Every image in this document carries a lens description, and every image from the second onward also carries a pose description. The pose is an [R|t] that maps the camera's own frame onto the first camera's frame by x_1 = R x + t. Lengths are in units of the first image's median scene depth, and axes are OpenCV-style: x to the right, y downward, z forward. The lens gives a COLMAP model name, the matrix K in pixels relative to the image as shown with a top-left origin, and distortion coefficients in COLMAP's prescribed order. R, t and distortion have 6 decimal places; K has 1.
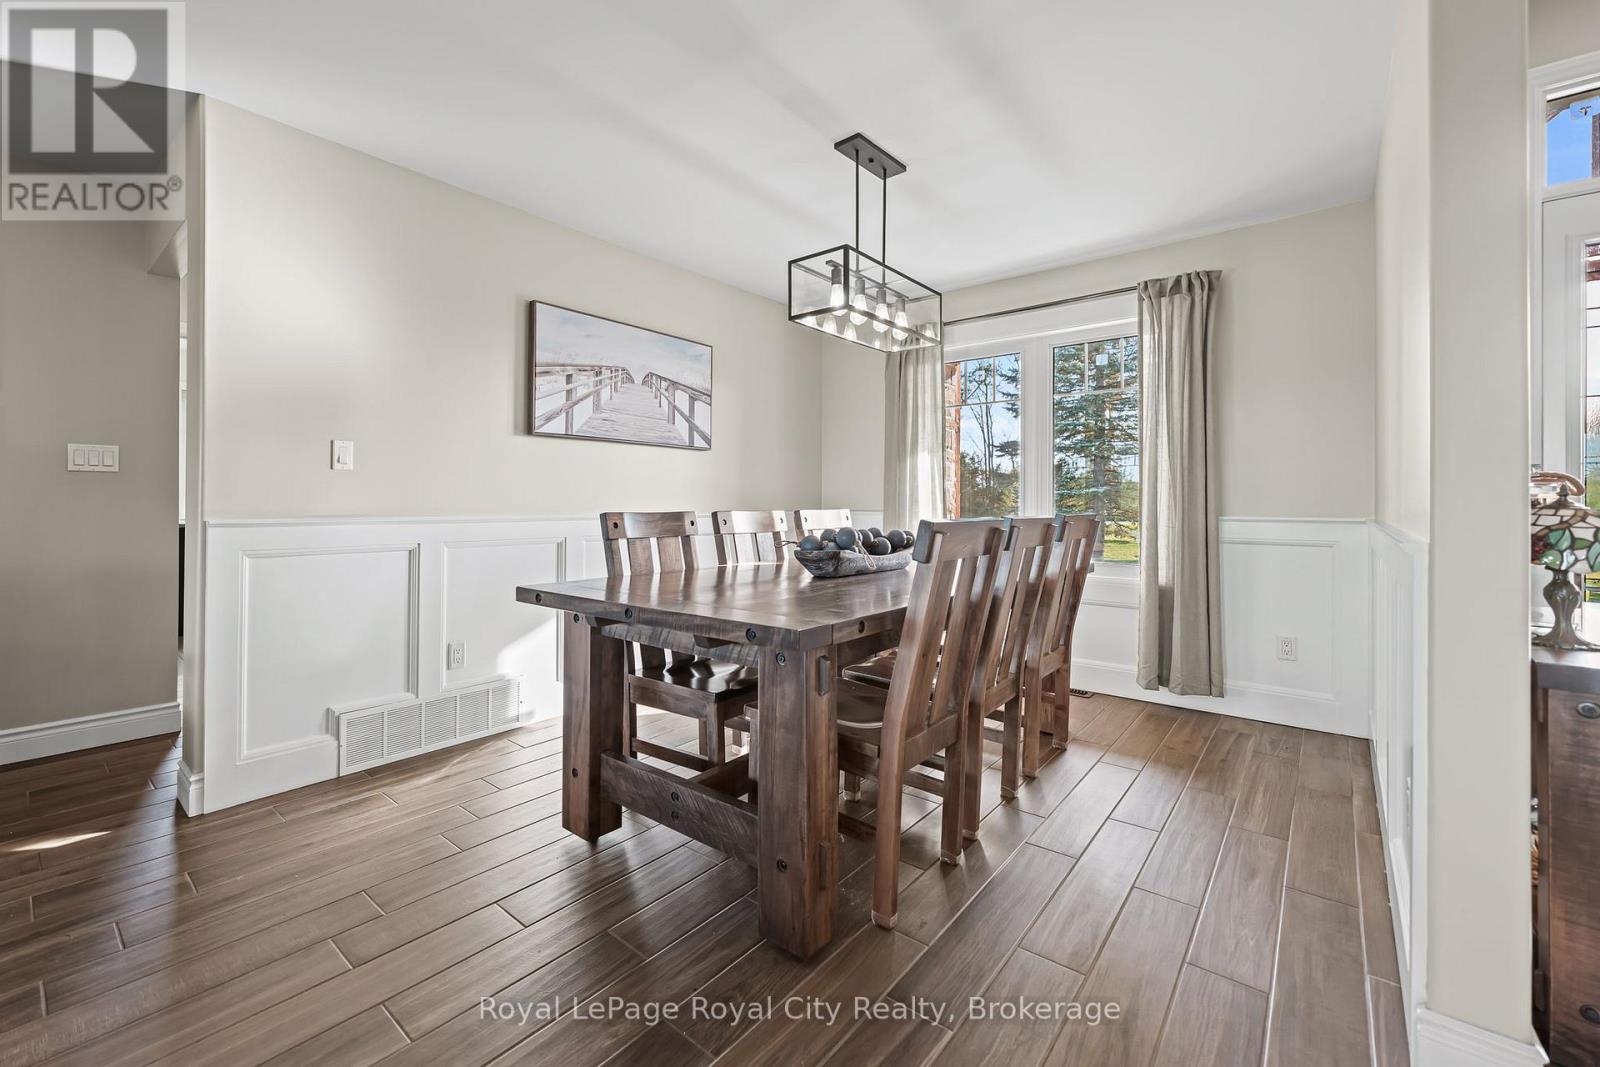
lens RADIAL K [[677.1, 0, 716.4], [0, 677.1, 499.8], [0, 0, 1]] dist [0.001568, 0.000312]
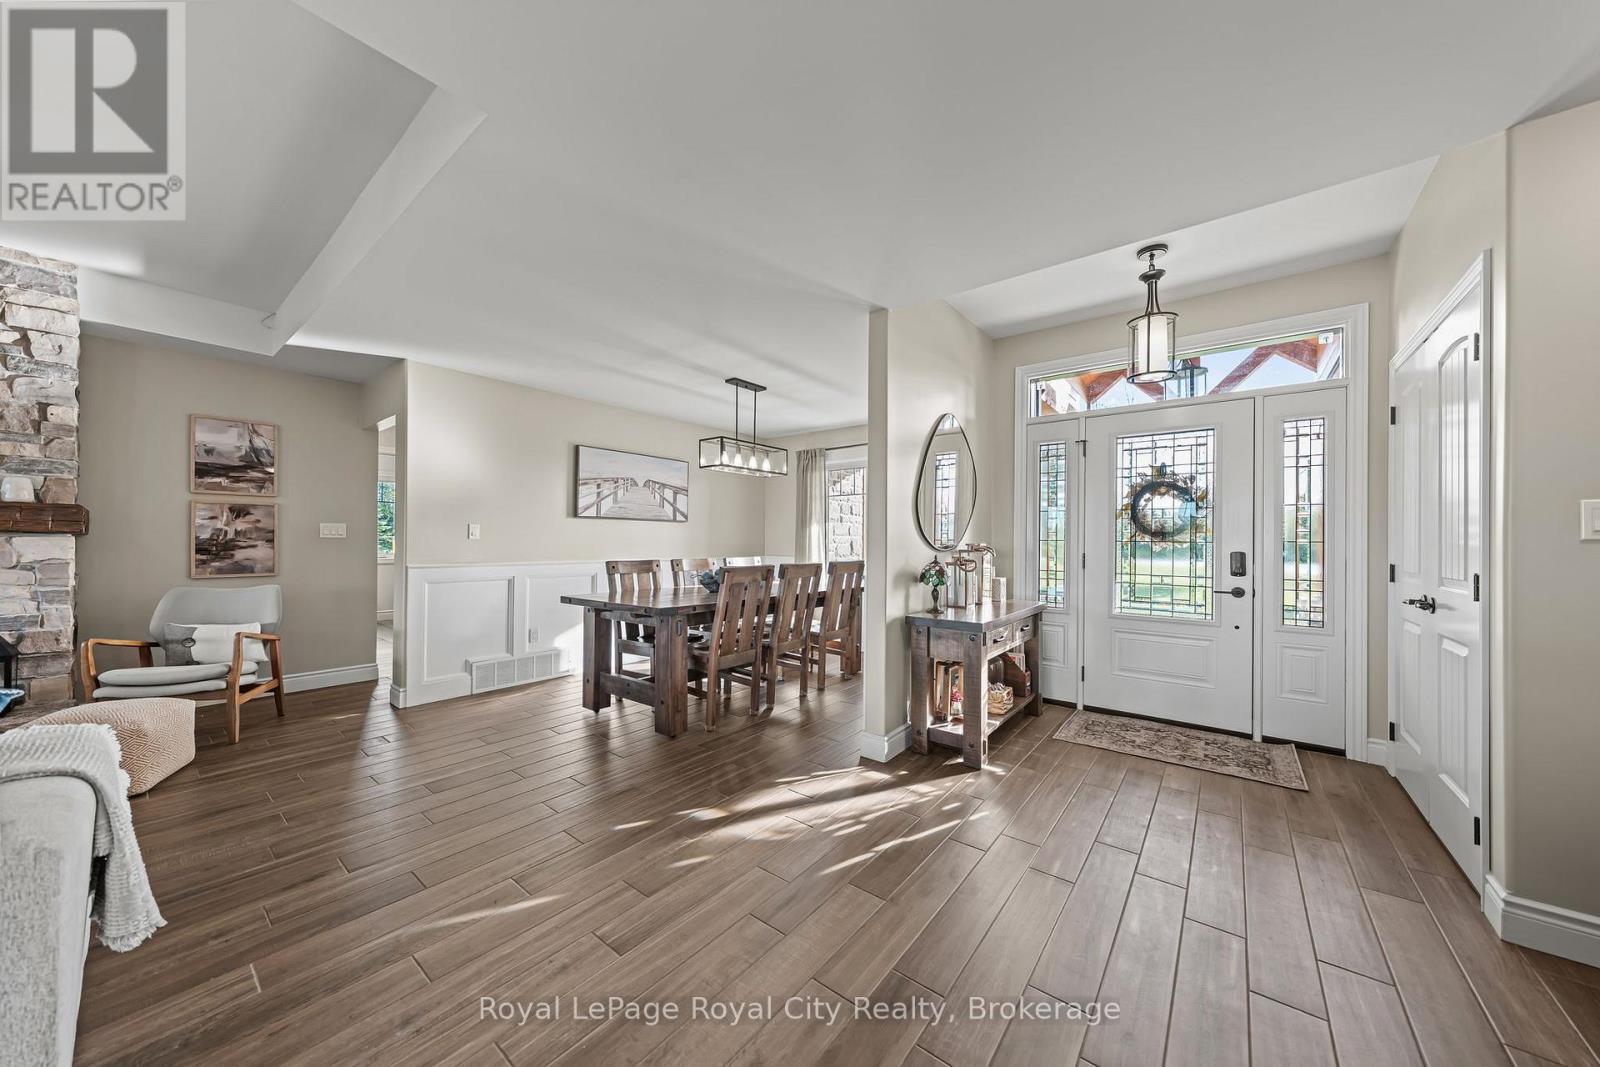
lens RADIAL K [[546.4, 0, 796.9], [0, 546.4, 539.1], [0, 0, 1]] dist [0.005074, 0.000167]
pose [[0.997523, 0.002072, 0.070311, 0.260120], [-0.001812, 0.999991, -0.003749, -0.037371], [-0.070318, 0.003612, 0.997518, -0.623448]]
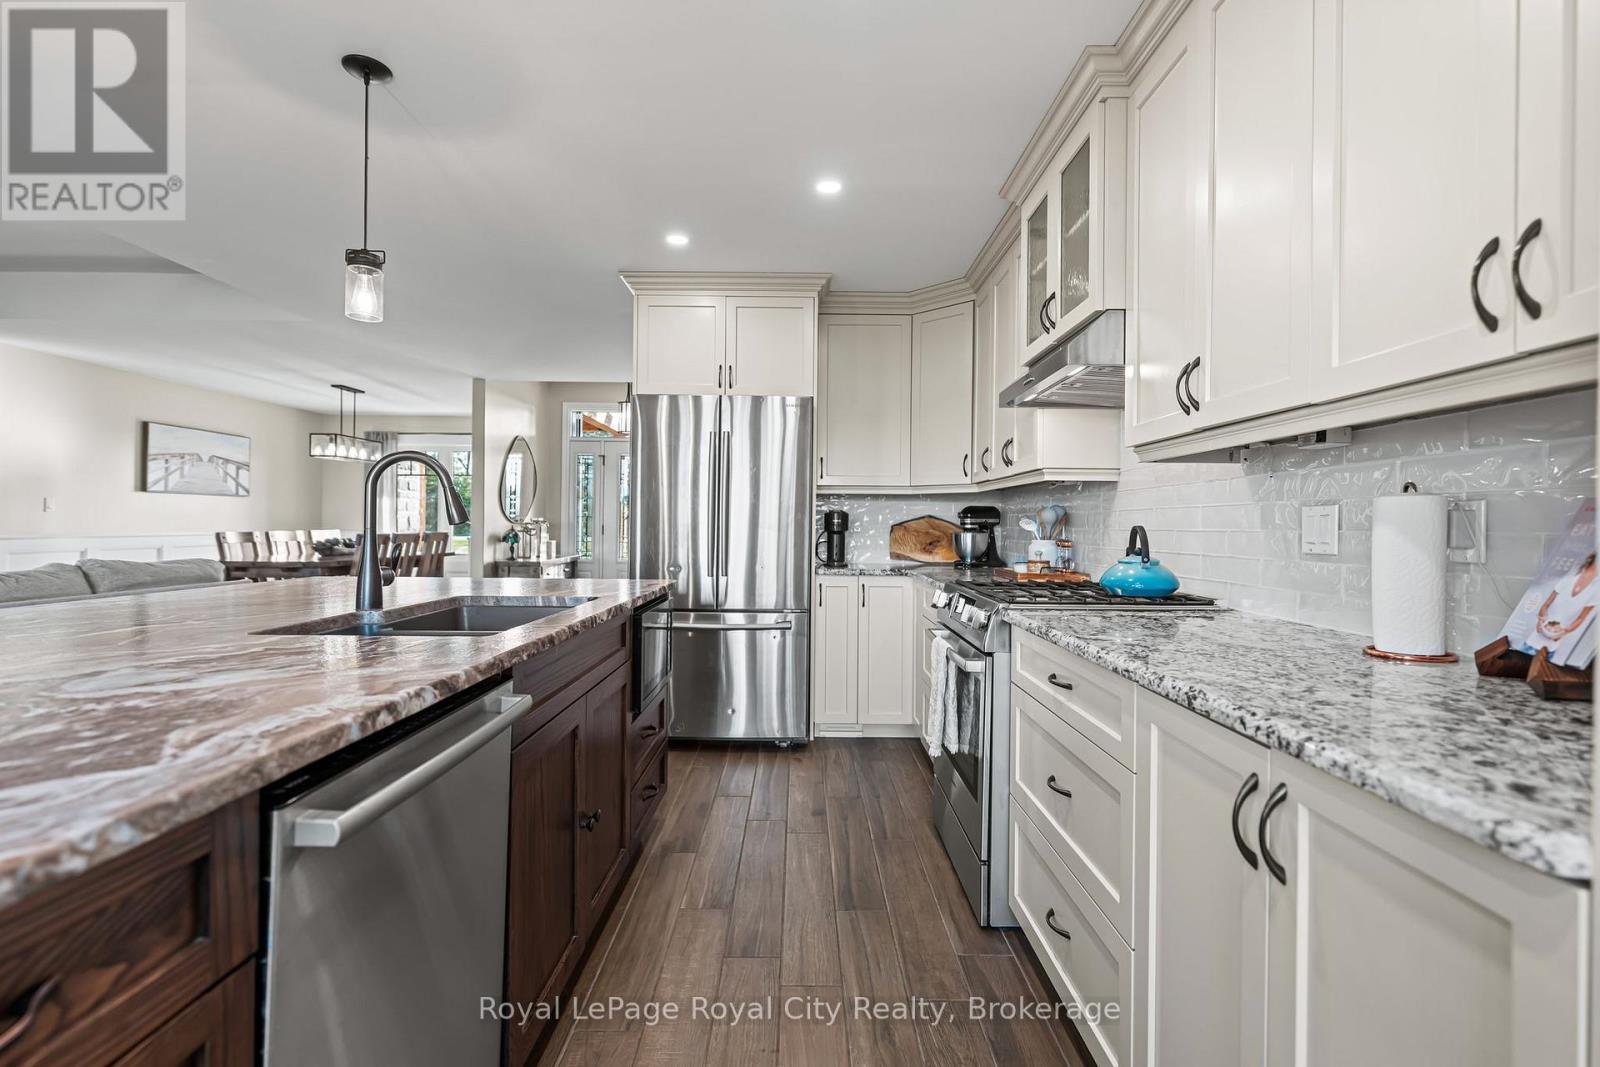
lens RADIAL K [[735.2, 0, 796.7], [0, 735.2, 524.7], [0, 0, 1]] dist [-0.000532, 0.000200]
pose [[0.742372, 0.001729, 0.669986, -0.347988], [-0.006656, 0.999966, 0.004794, -0.028924], [-0.669955, -0.008019, 0.742358, -2.061270]]
